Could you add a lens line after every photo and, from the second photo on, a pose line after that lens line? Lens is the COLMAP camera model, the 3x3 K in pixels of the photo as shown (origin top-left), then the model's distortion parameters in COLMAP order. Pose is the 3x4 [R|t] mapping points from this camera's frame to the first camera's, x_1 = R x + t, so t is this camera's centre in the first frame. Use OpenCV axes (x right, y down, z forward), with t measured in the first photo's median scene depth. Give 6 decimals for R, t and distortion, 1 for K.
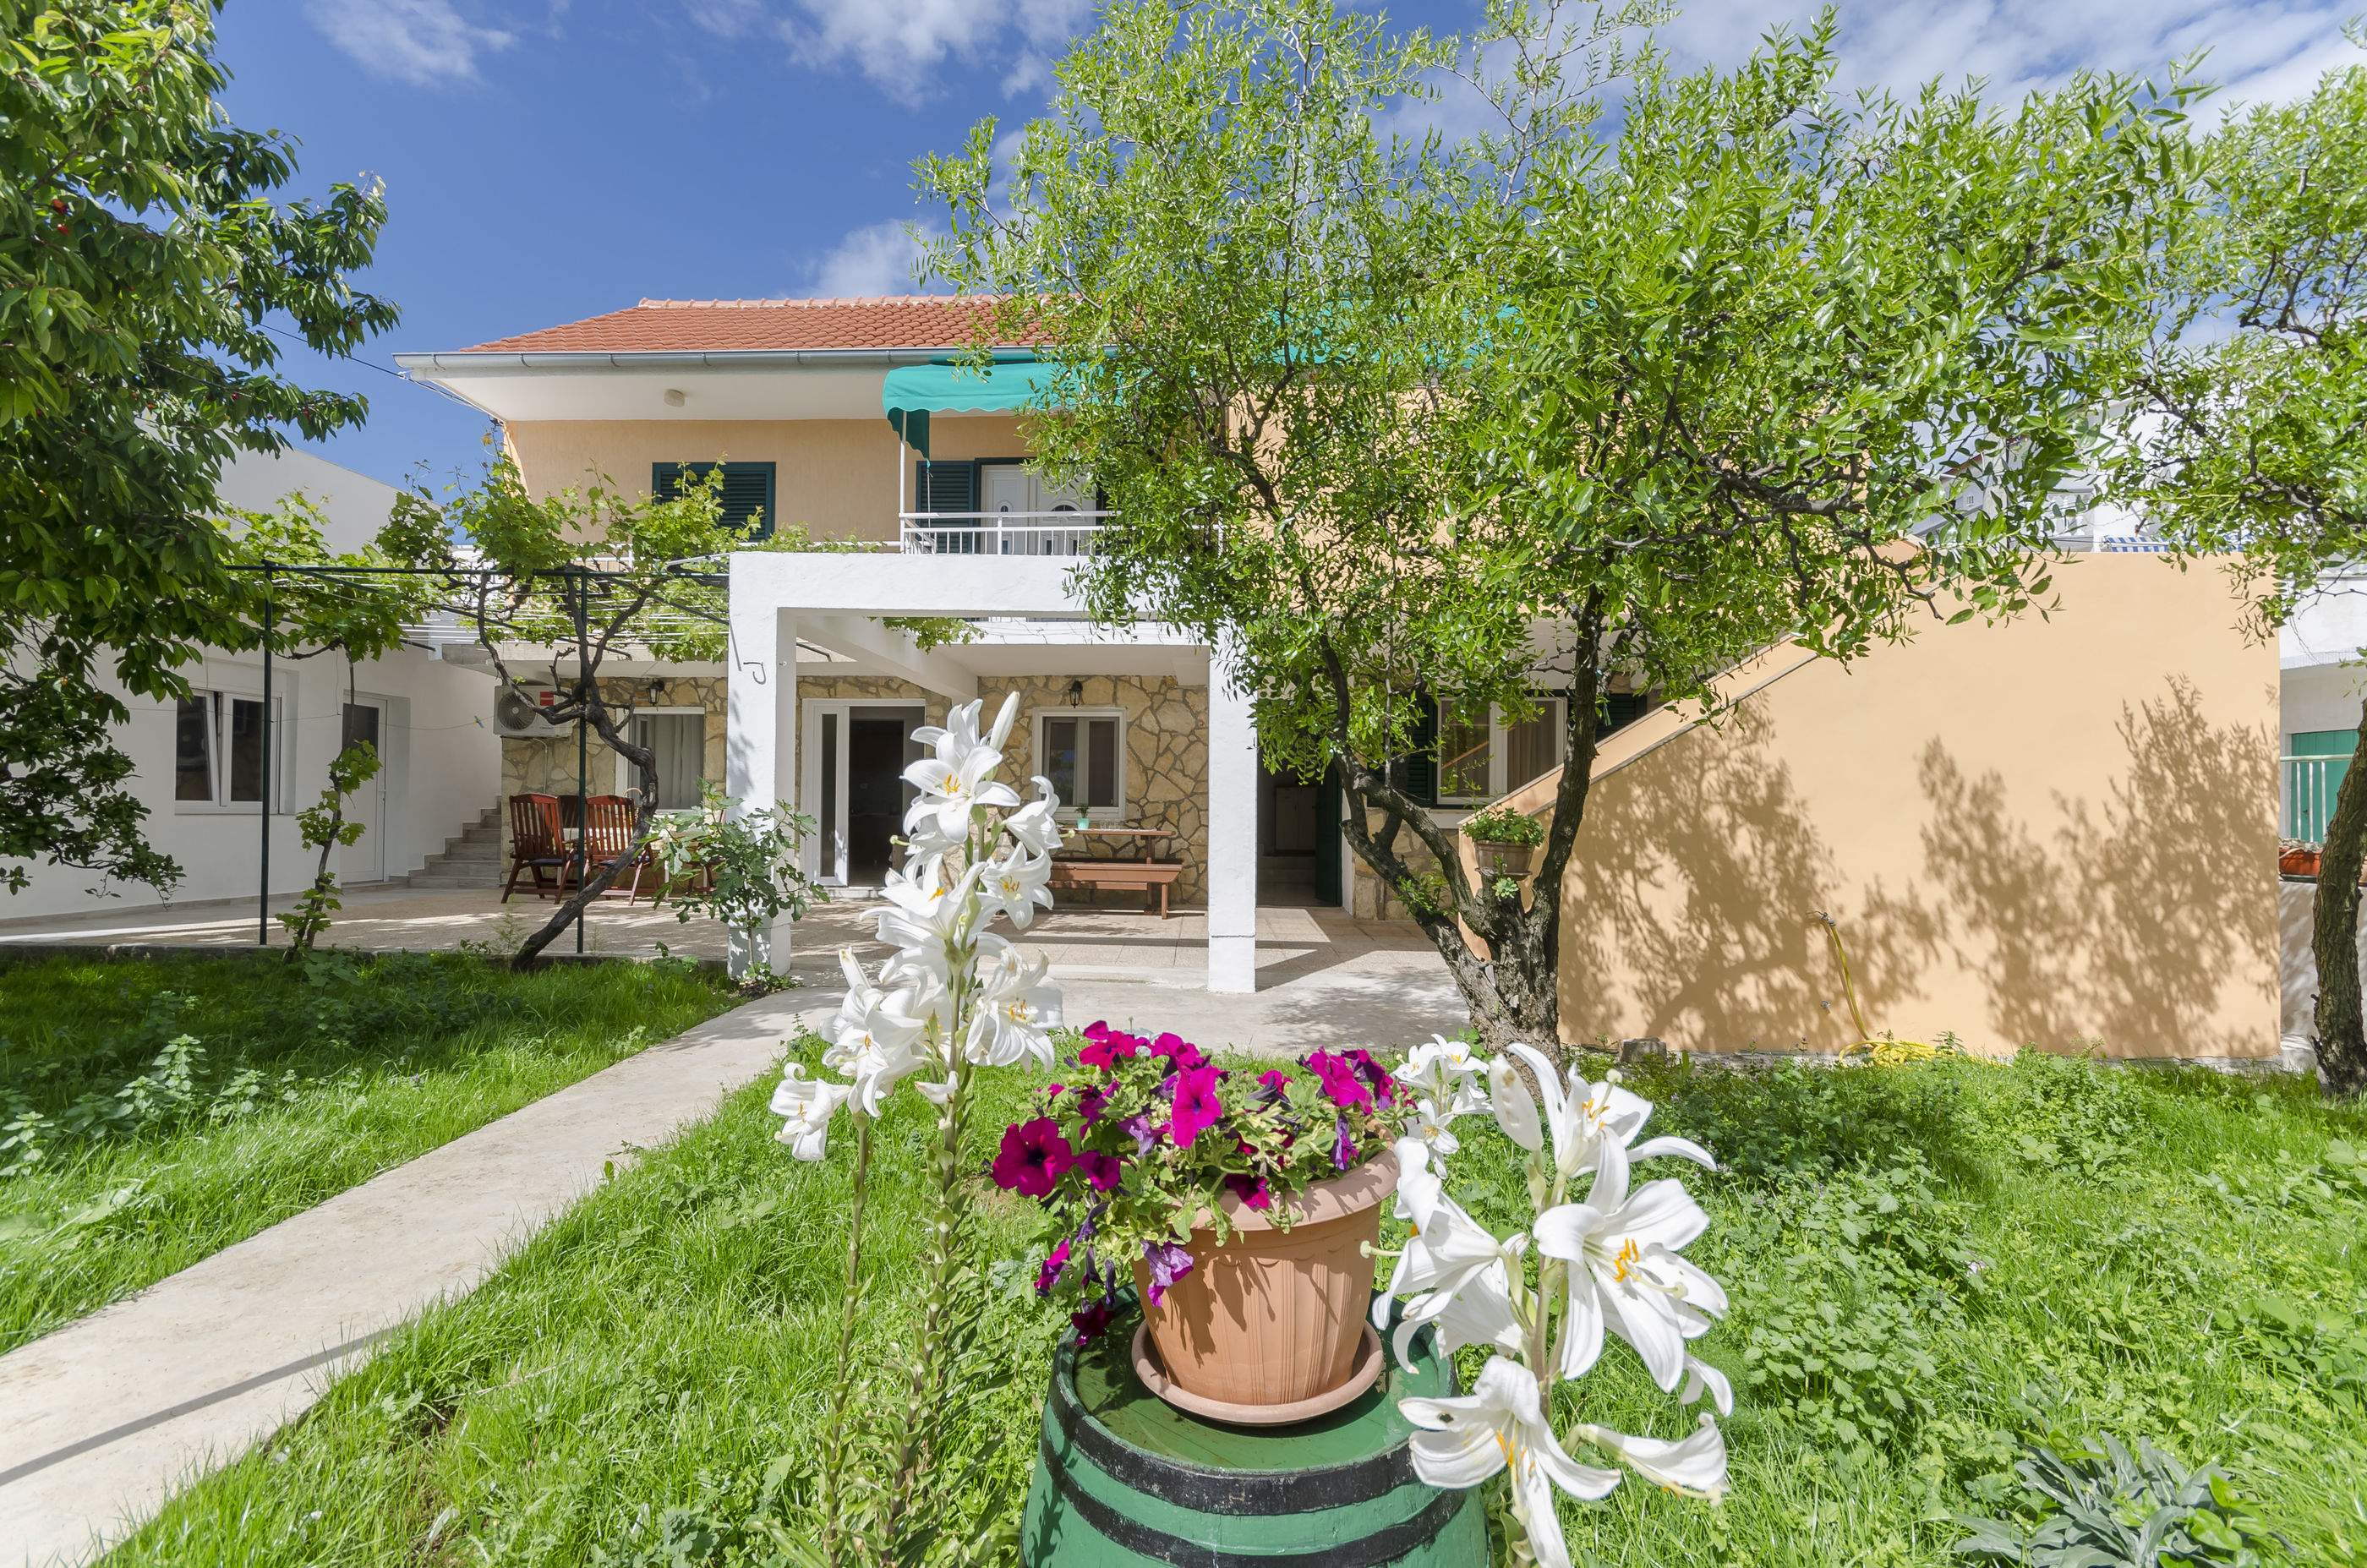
lens RADIAL K [[1038.5, 0, 1180.8], [0, 1038.5, 804.4], [0, 0, 1]] dist [0.002777, -0.000339]
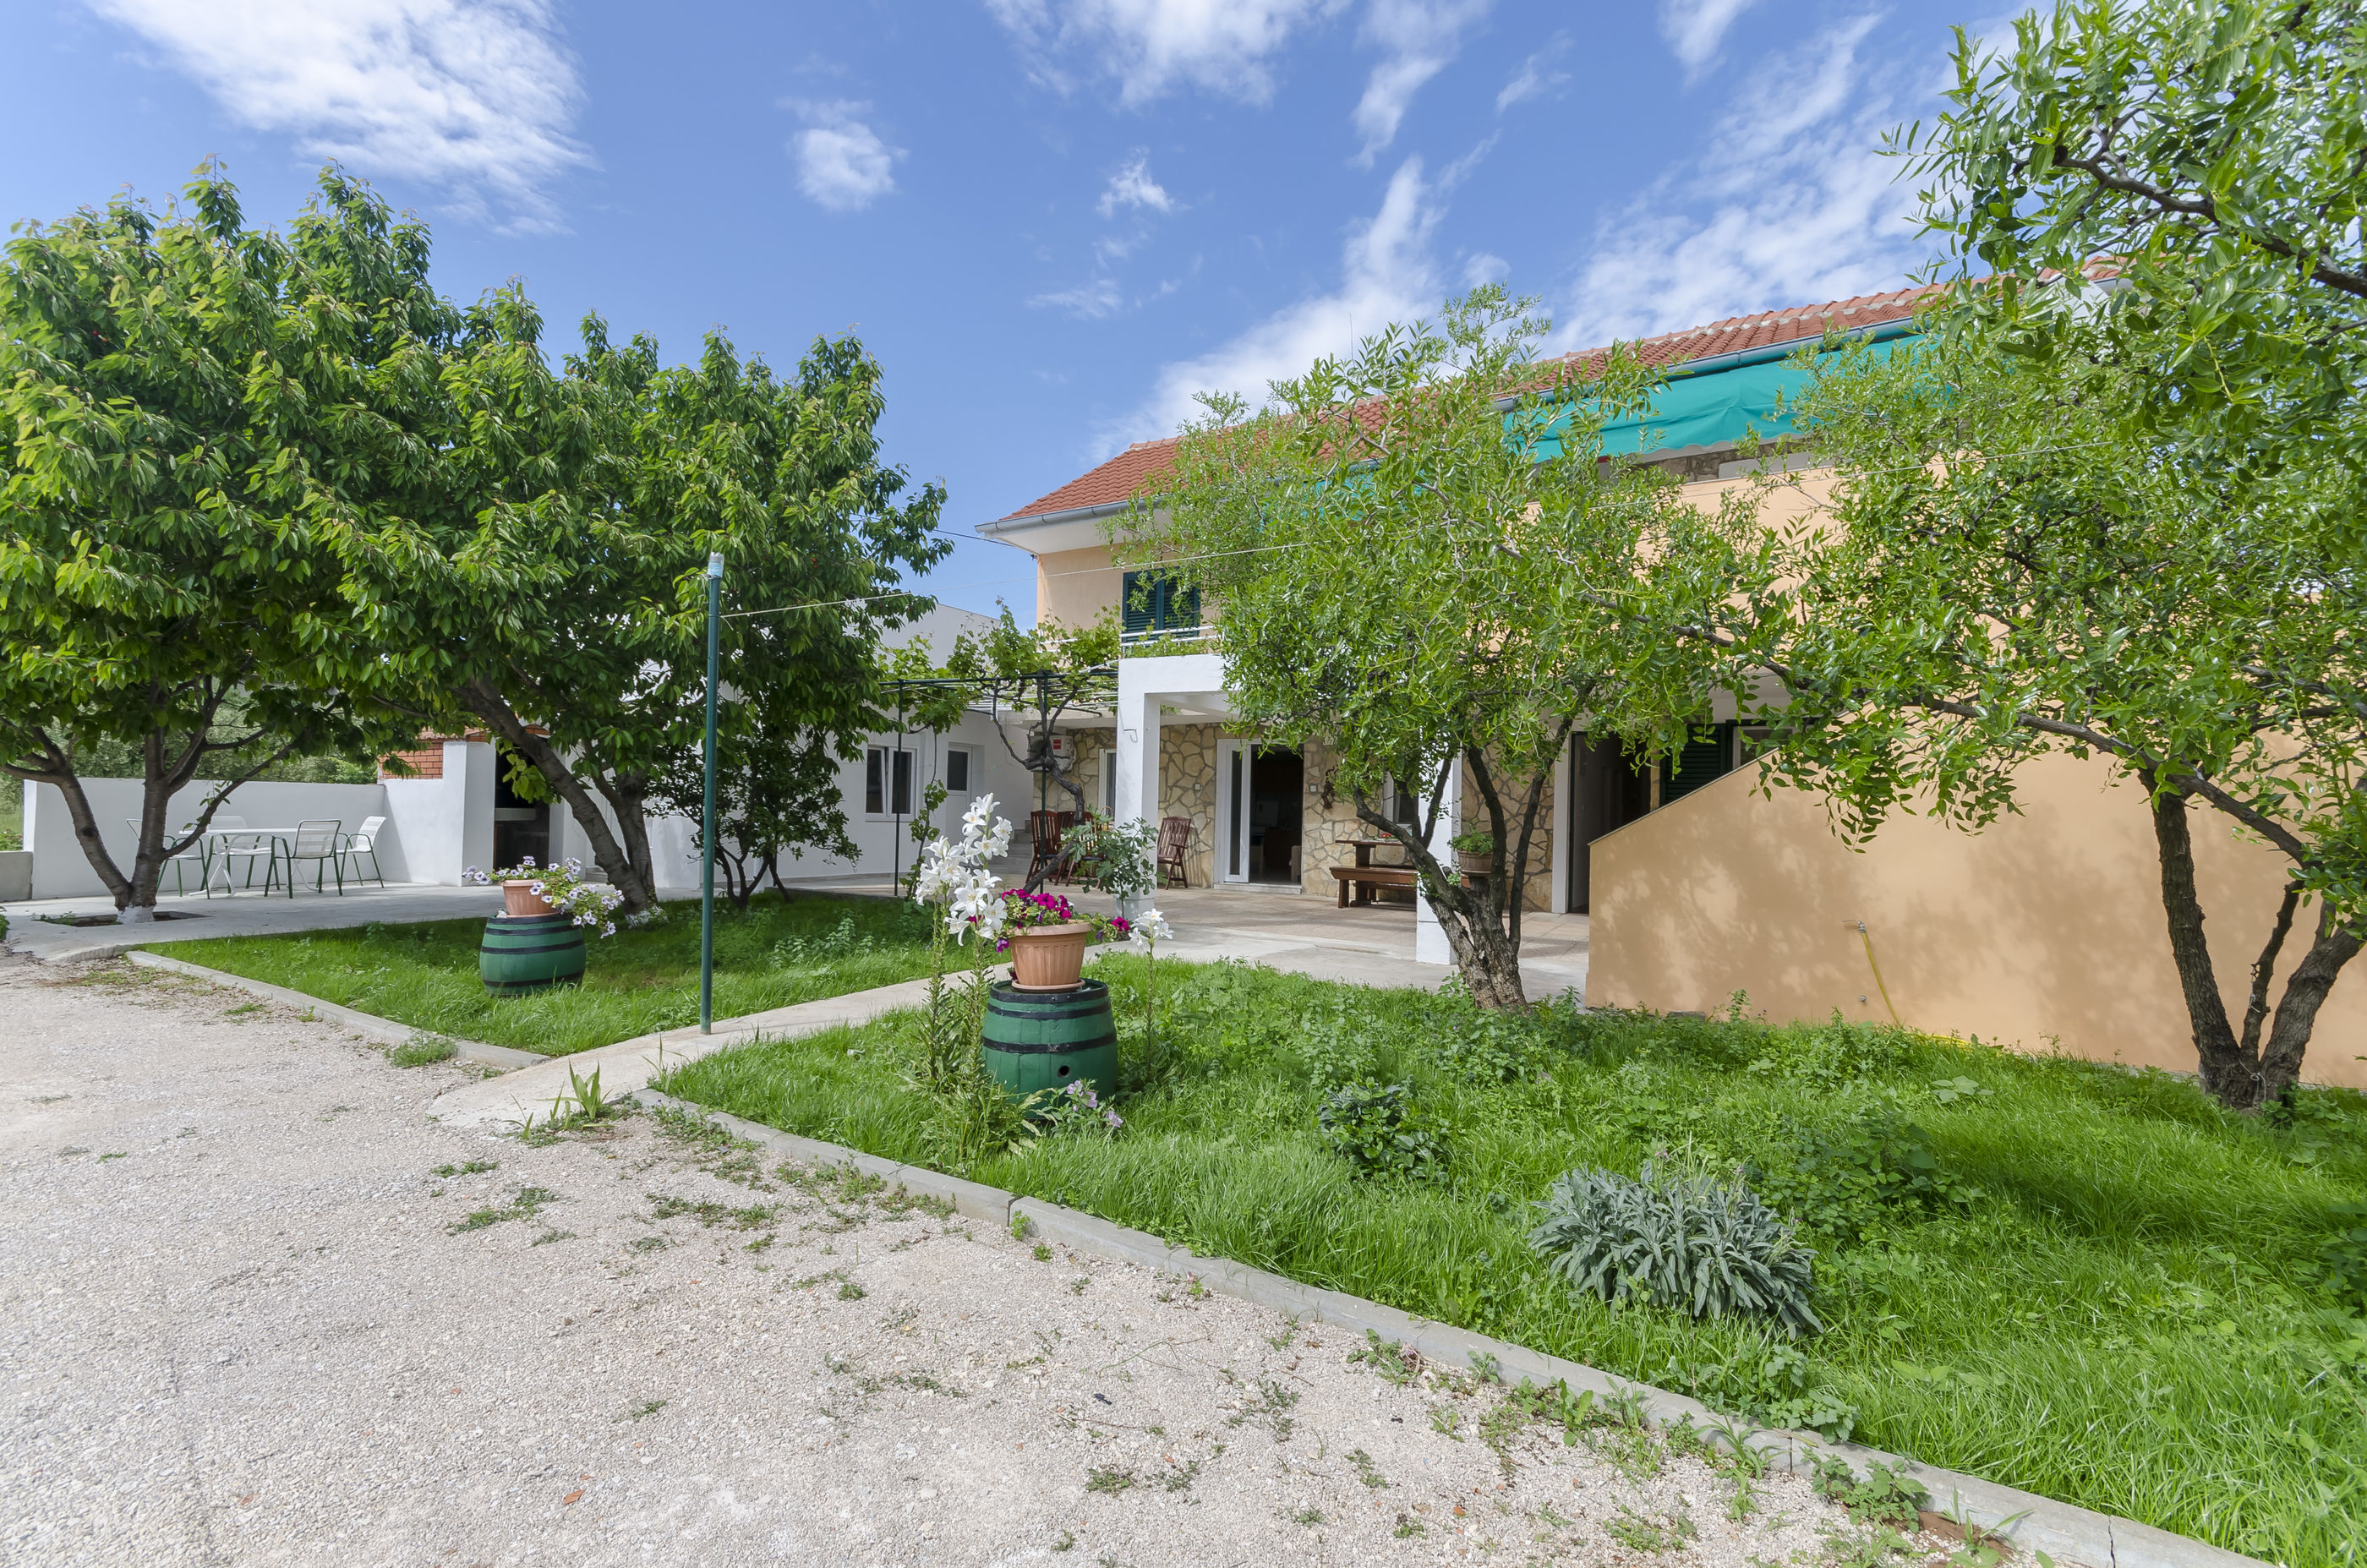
lens RADIAL K [[1038.5, 0, 1175.3], [0, 1038.5, 796.9], [0, 0, 1]] dist [0.002777, -0.000339]
pose [[0.881233, -0.000346, -0.472681, 0.446304], [-0.008564, 0.999824, -0.016700, -0.009303], [0.472604, 0.018765, 0.881075, -0.401004]]
